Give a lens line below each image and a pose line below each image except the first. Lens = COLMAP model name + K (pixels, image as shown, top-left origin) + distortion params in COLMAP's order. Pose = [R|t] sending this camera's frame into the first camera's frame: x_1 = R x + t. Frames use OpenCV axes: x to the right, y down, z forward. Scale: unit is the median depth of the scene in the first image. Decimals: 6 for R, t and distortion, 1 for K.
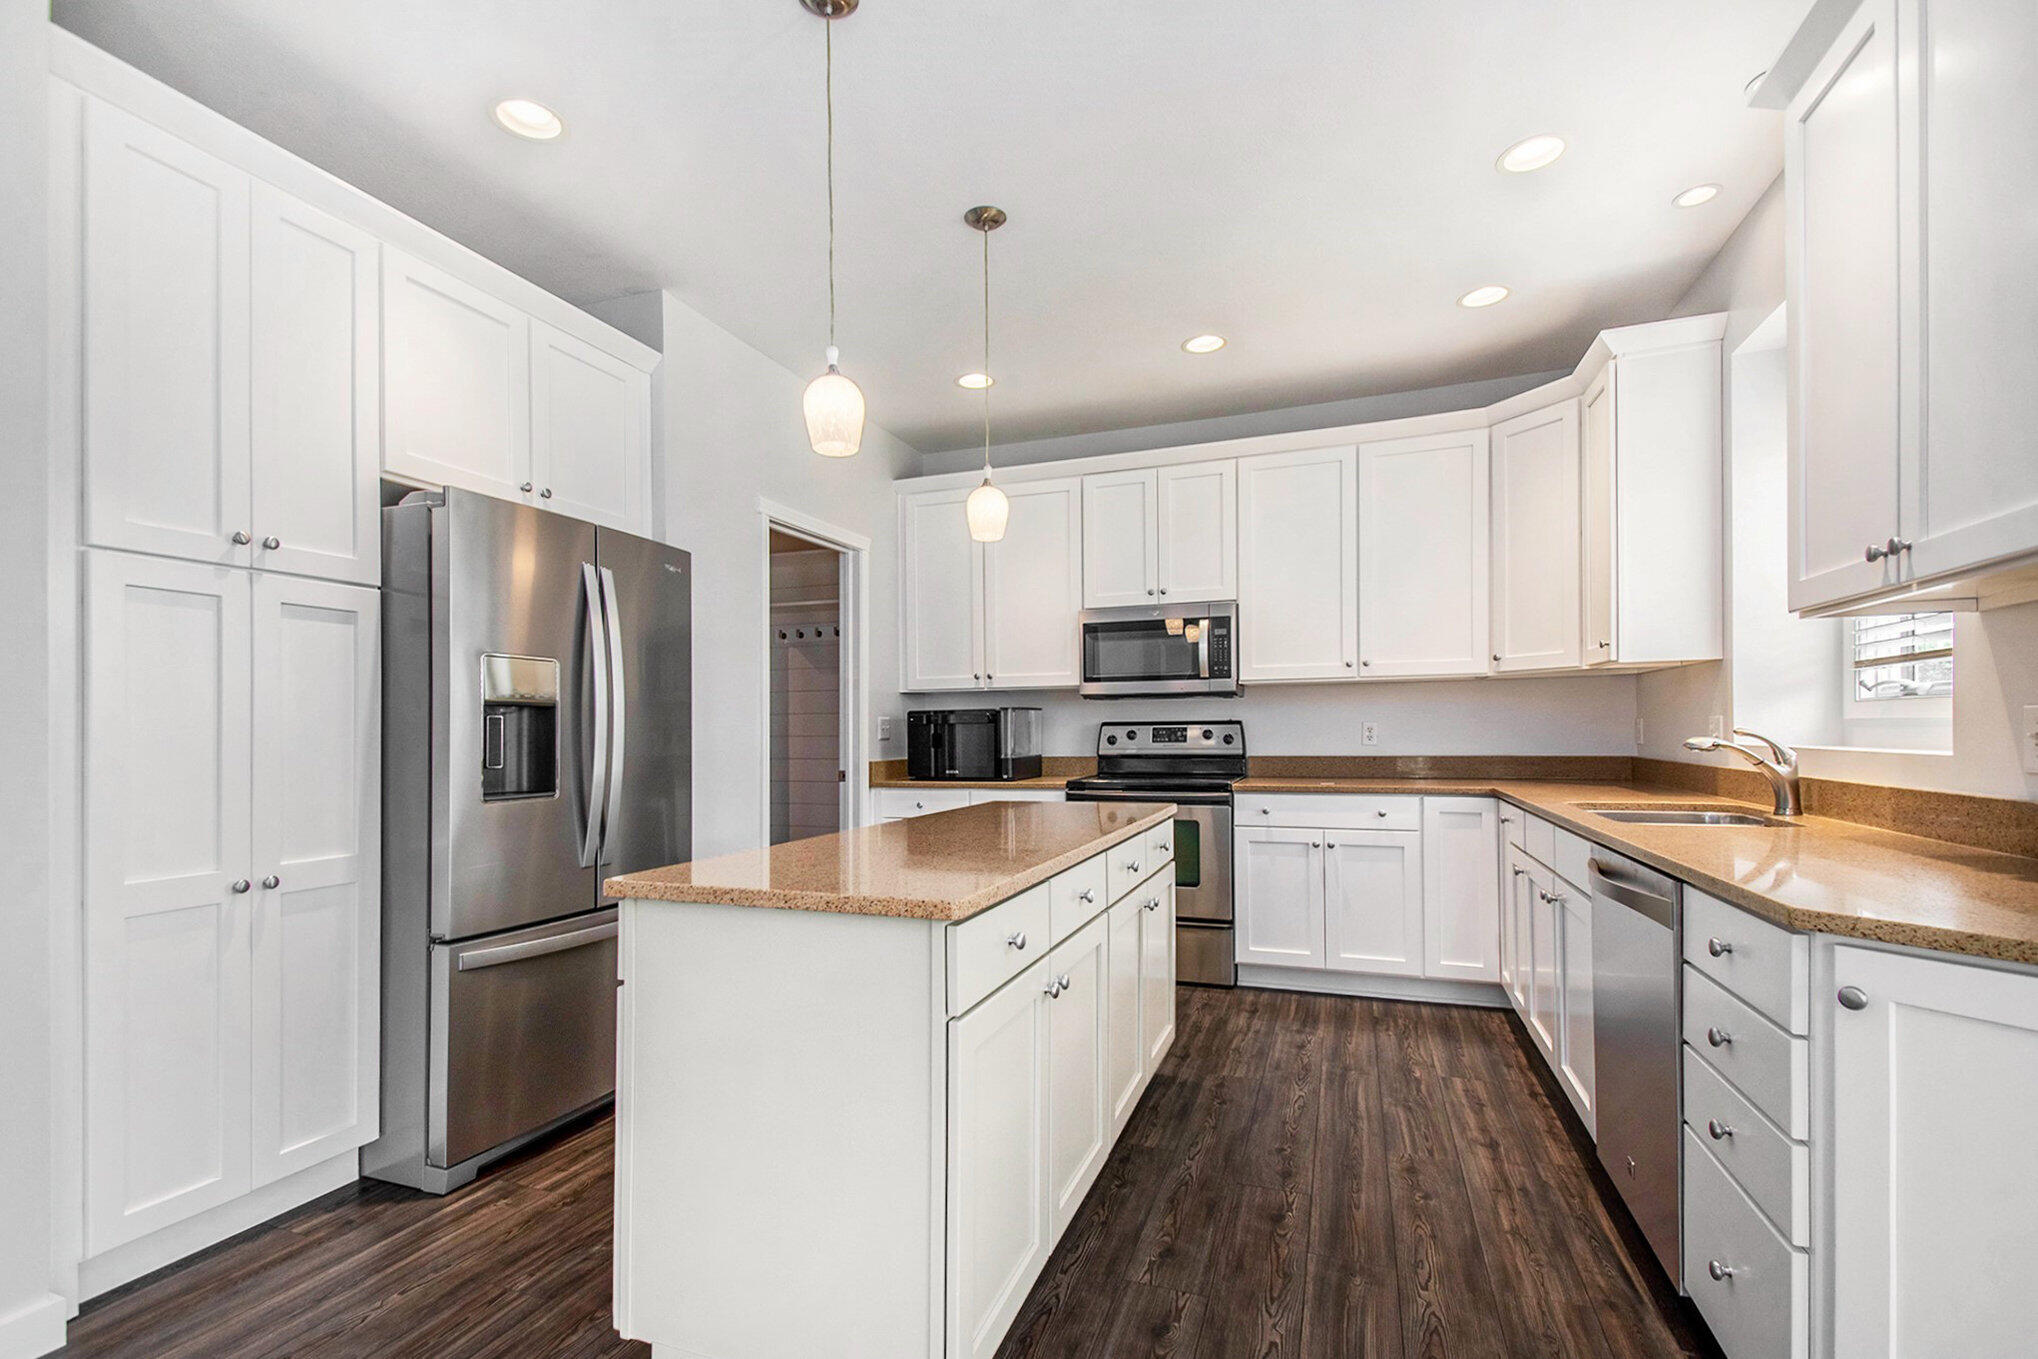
lens RADIAL K [[916.8, 0, 1020.9], [0, 916.8, 719.4], [0, 0, 1]] dist [-0.000660, -0.000041]
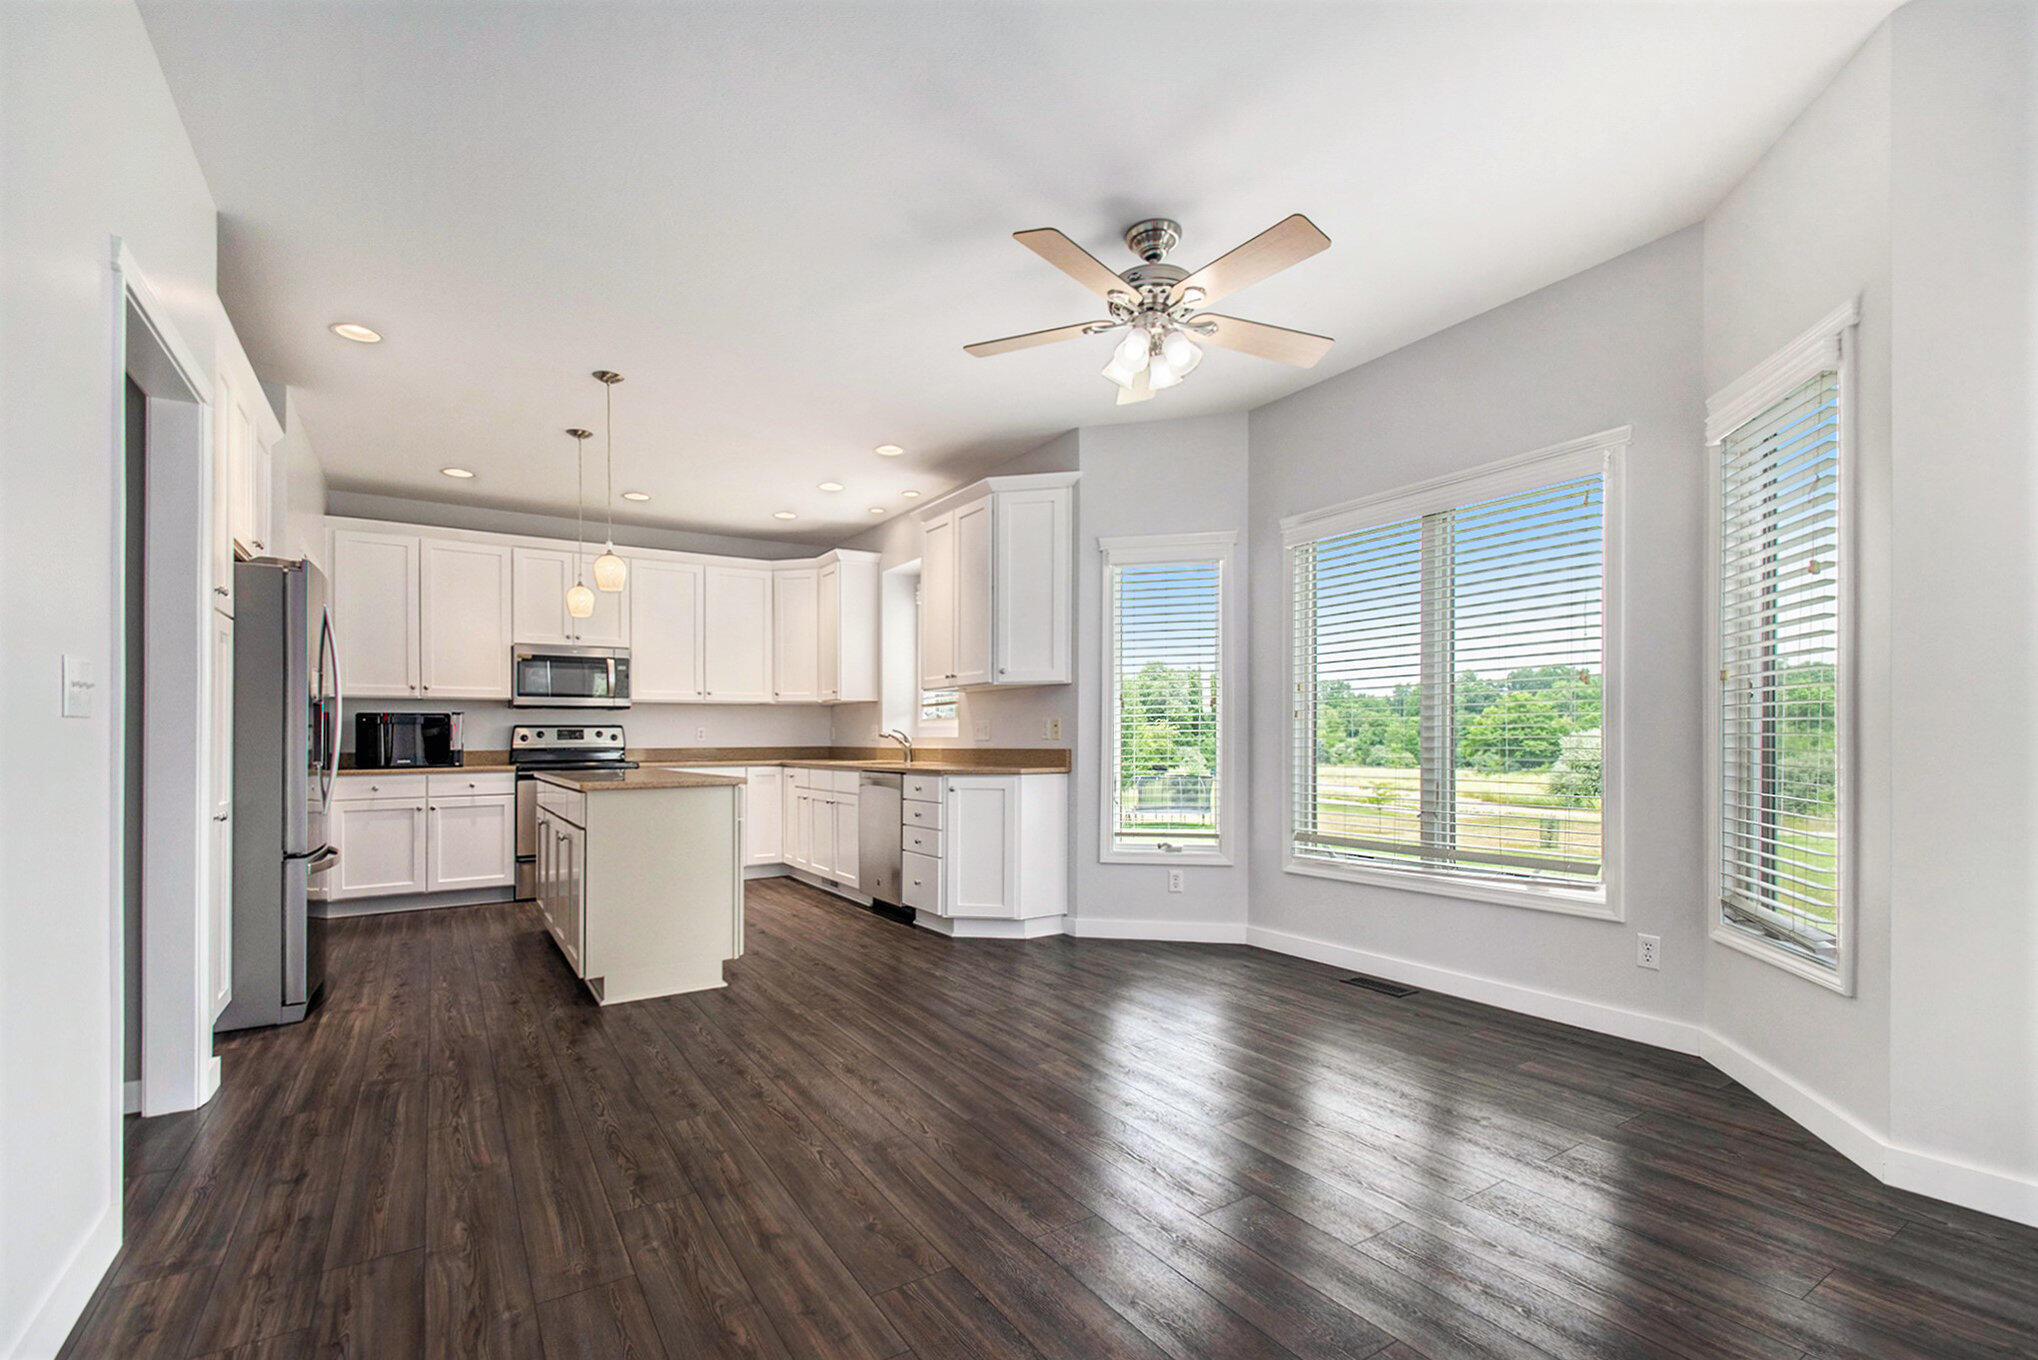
lens RADIAL K [[893.9, 0, 1018.6], [0, 893.9, 740.2], [0, 0, 1]] dist [0.001452, -0.000180]
pose [[0.598698, 0.005084, 0.800959, -0.583883], [-0.009226, 0.999957, 0.000550, 0.019831], [-0.800922, -0.007719, 0.598719, -0.448230]]
